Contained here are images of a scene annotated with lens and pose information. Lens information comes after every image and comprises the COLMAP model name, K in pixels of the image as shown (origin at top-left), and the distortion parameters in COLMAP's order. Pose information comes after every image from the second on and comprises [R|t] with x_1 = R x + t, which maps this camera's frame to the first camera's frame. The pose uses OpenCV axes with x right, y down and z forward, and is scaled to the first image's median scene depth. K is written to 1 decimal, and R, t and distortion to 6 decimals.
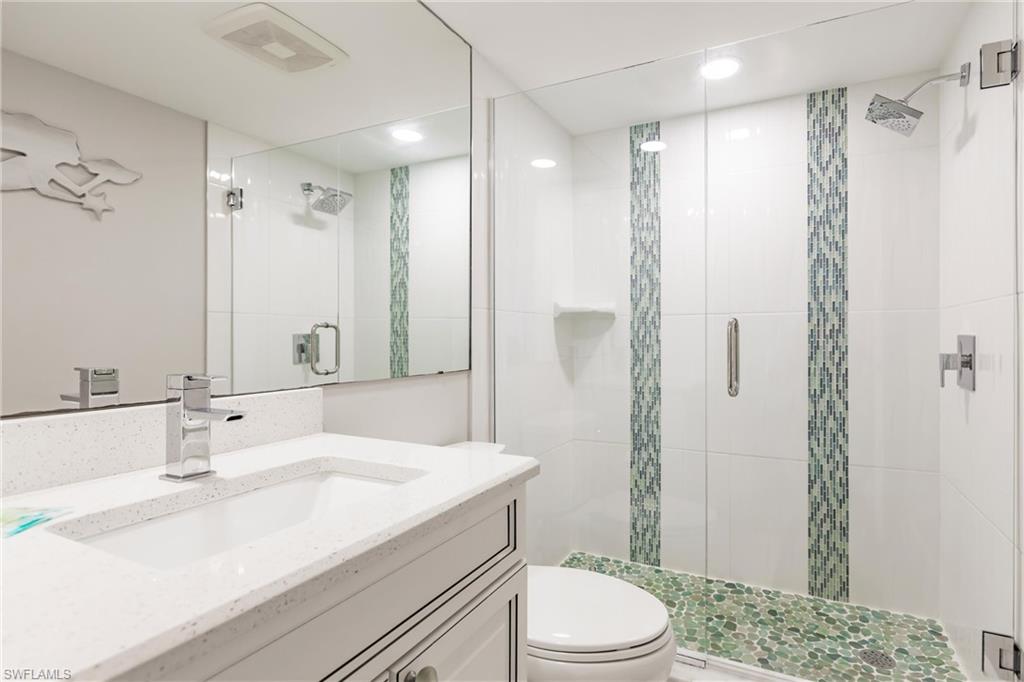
lens RADIAL K [[489.0, 0, 573.6], [0, 489.0, 337.7], [0, 0, 1]] dist [-0.002673, -0.000800]
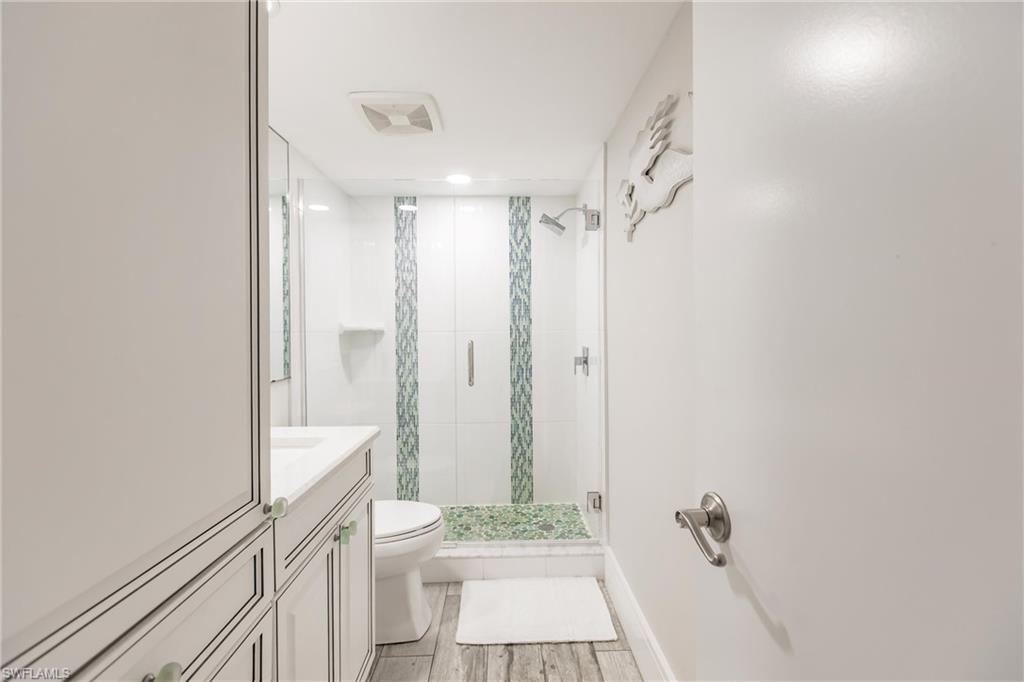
lens RADIAL K [[440.6, 0, 509.5], [0, 440.6, 343.7], [0, 0, 1]] dist [-0.000043, 0.000058]
pose [[0.901893, -0.016466, 0.431645, -0.154130], [0.005882, 0.999649, 0.025844, -0.048338], [-0.431919, -0.020770, 0.901673, -0.318719]]
